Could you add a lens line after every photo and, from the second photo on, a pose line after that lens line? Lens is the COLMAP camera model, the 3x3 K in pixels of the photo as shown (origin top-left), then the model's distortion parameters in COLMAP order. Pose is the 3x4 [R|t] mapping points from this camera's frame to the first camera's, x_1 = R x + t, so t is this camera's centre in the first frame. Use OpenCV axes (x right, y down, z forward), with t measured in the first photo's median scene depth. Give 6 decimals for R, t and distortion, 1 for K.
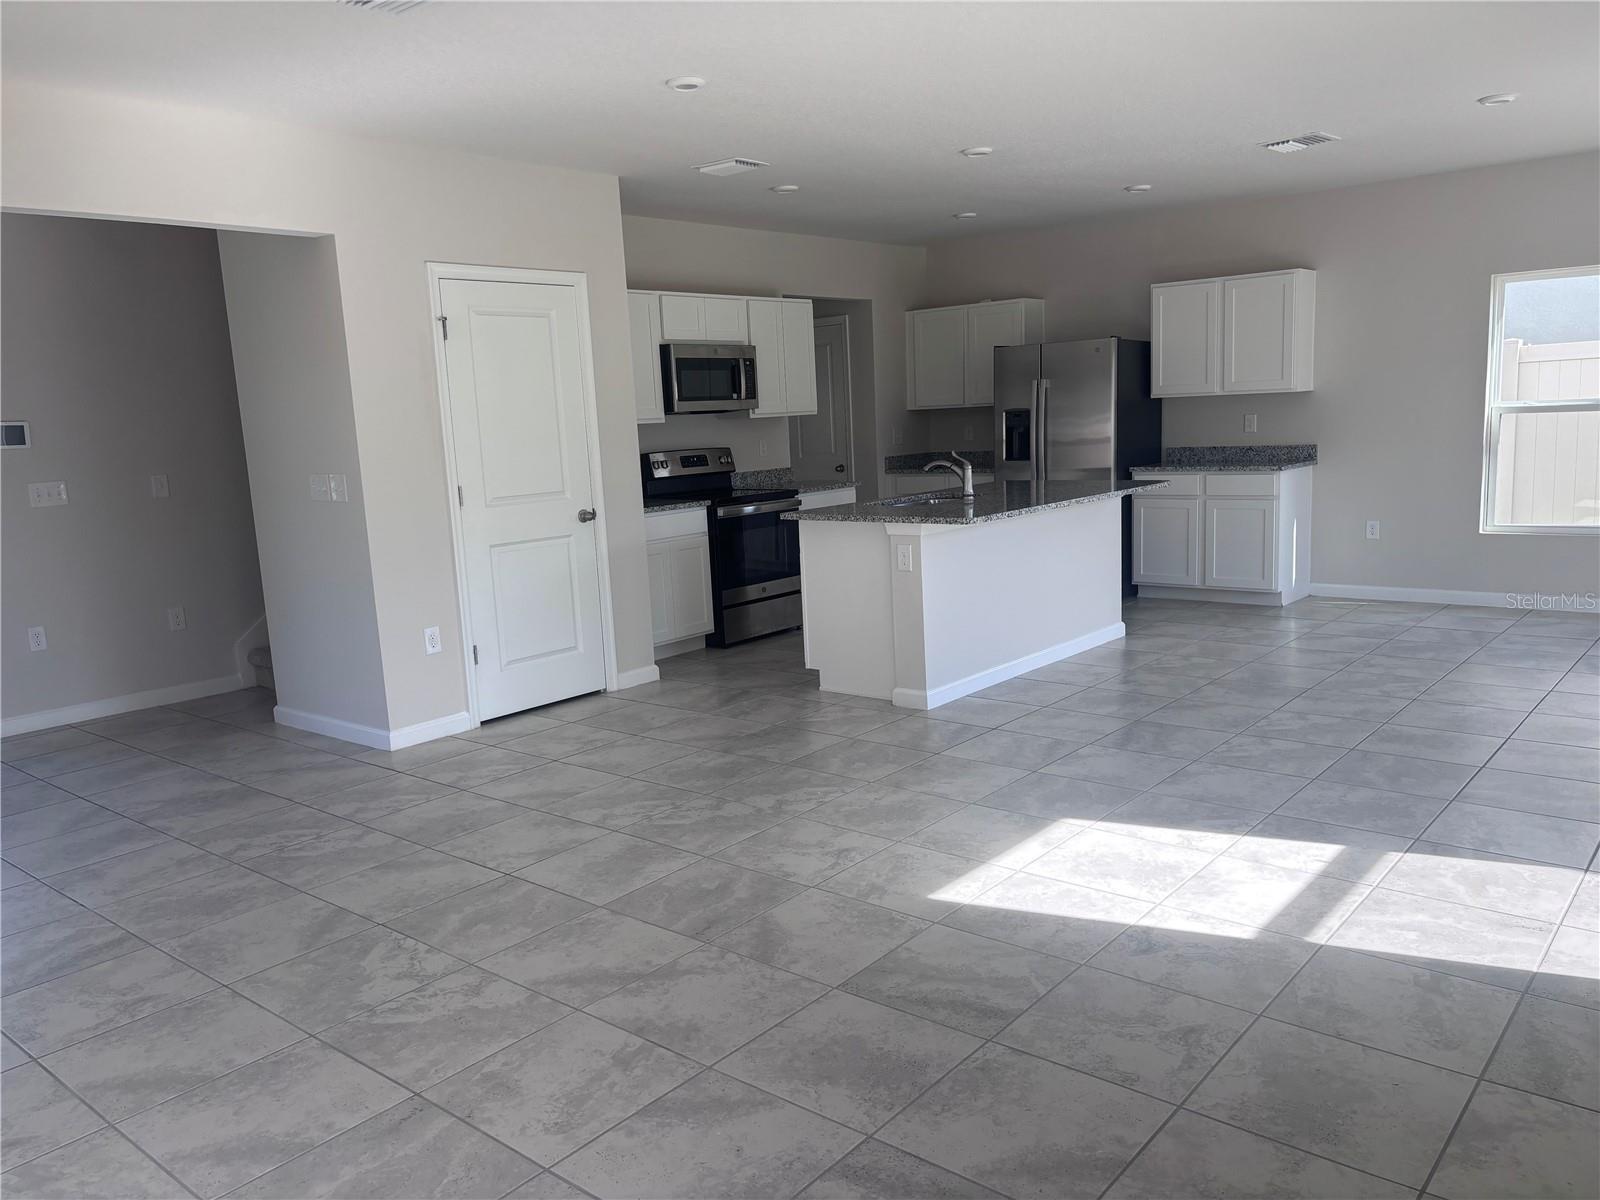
lens RADIAL K [[1218.0, 0, 805.6], [0, 1218.0, 607.1], [0, 0, 1]] dist [0.055046, -0.040665]
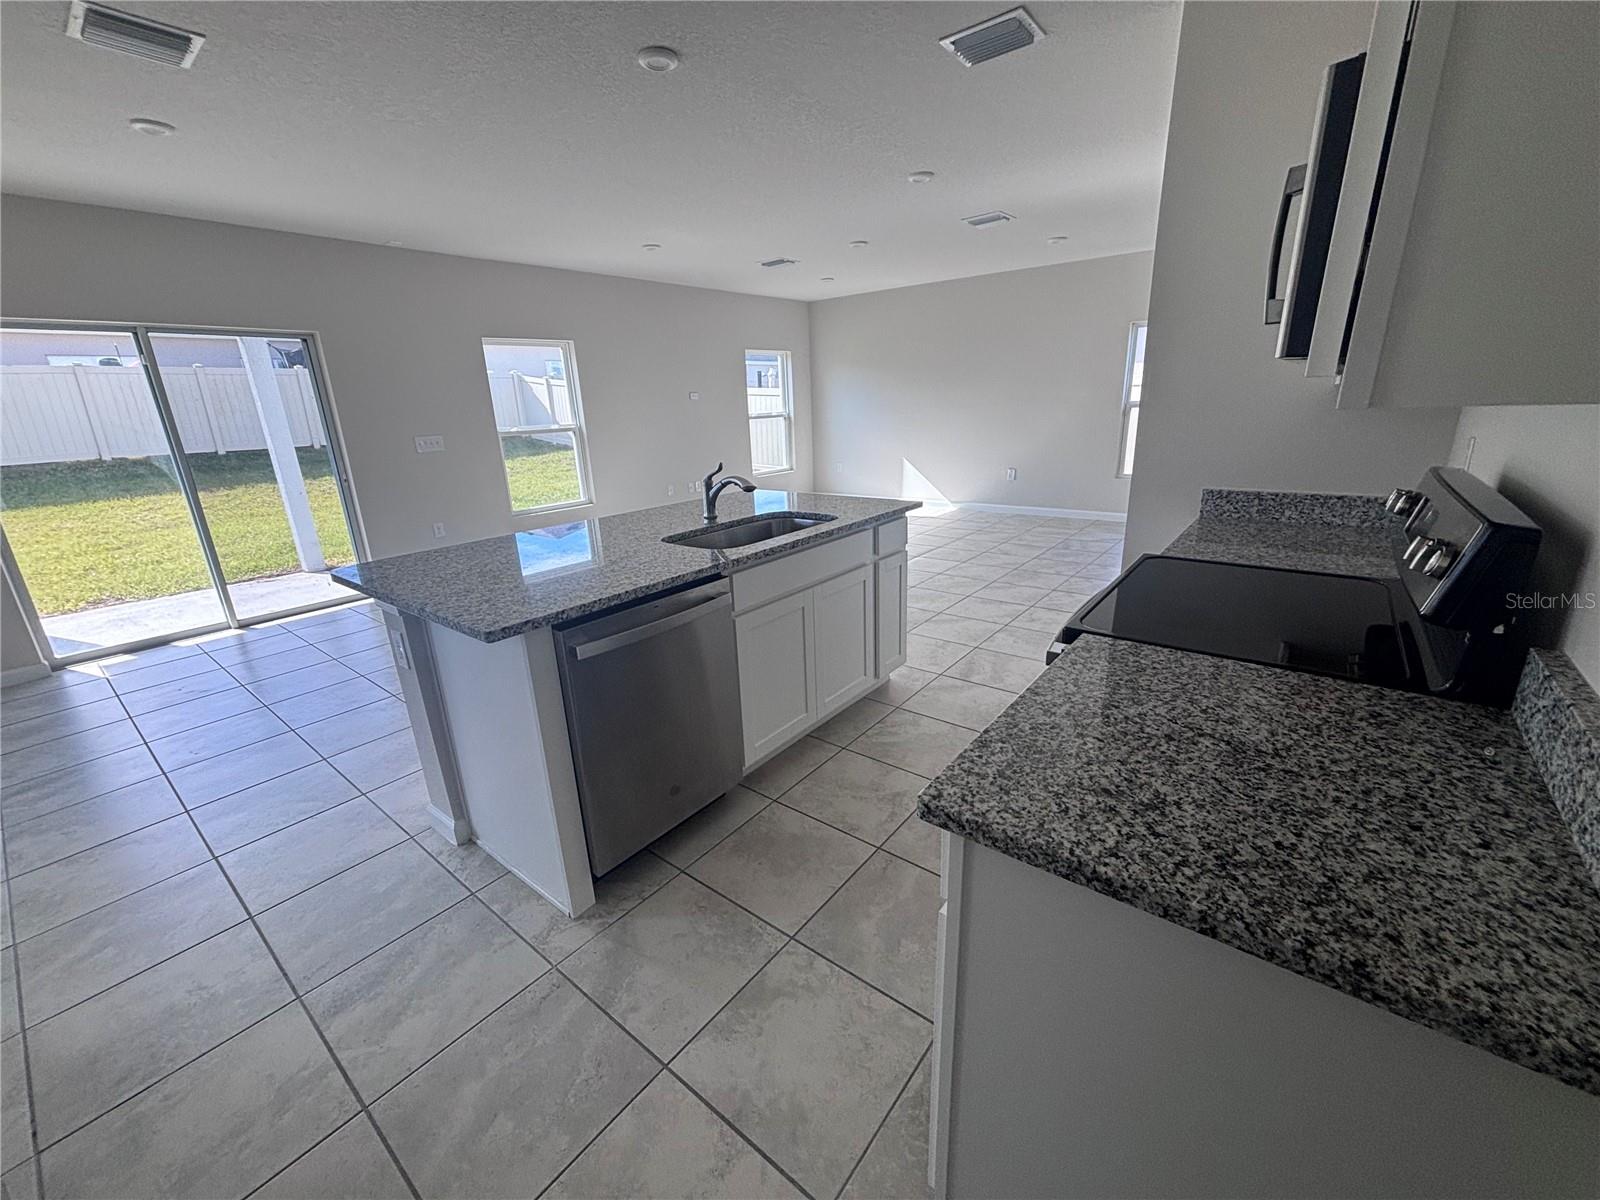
lens RADIAL K [[645.8, 0, 795.0], [0, 645.8, 597.3], [0, 0, 1]] dist [0.000737, 0.000030]
pose [[-0.995412, 0.095677, -0.001325, 0.124704], [0.085010, 0.890621, 0.446730, -0.349074], [0.043922, 0.444568, -0.894668, 2.105831]]
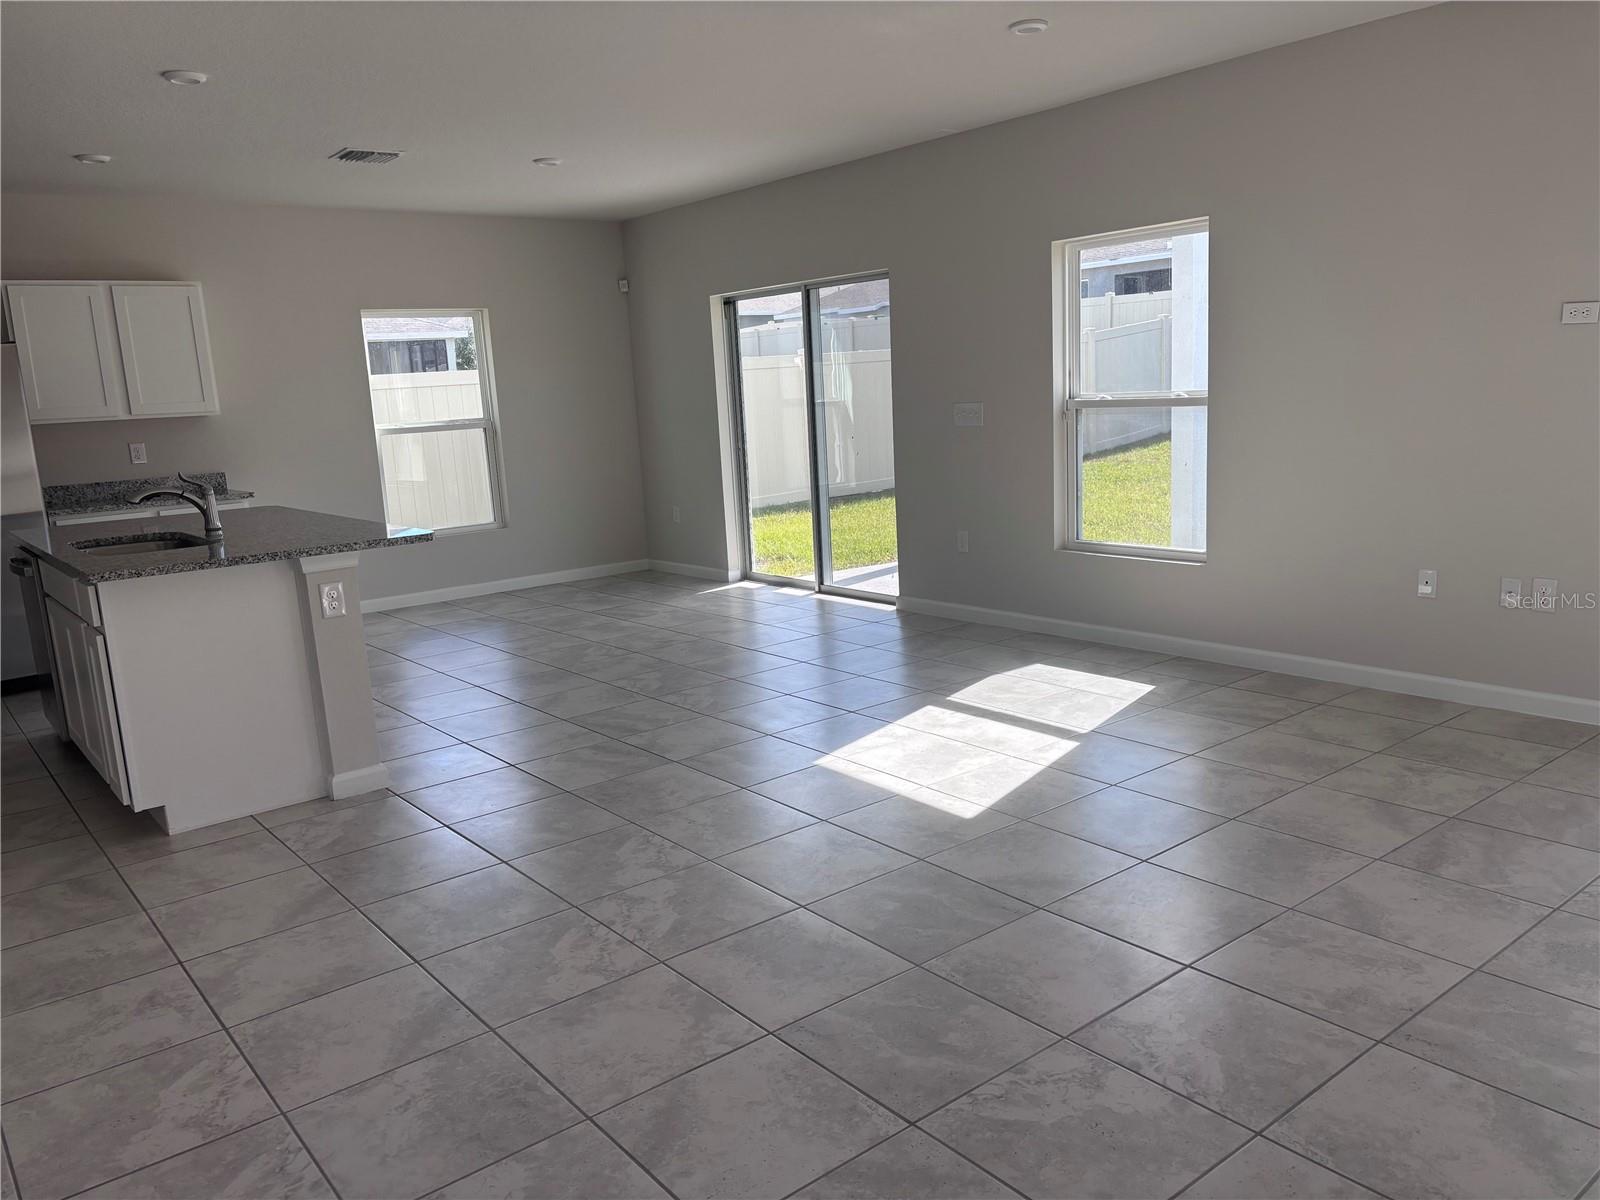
lens RADIAL K [[1218.0, 0, 805.6], [0, 1218.0, 607.1], [0, 0, 1]] dist [0.055046, -0.040665]
pose [[0.190564, -0.142132, 0.971331, -0.801913], [0.202614, 0.973853, 0.102750, -0.072888], [-0.960538, 0.177225, 0.214380, 0.731841]]
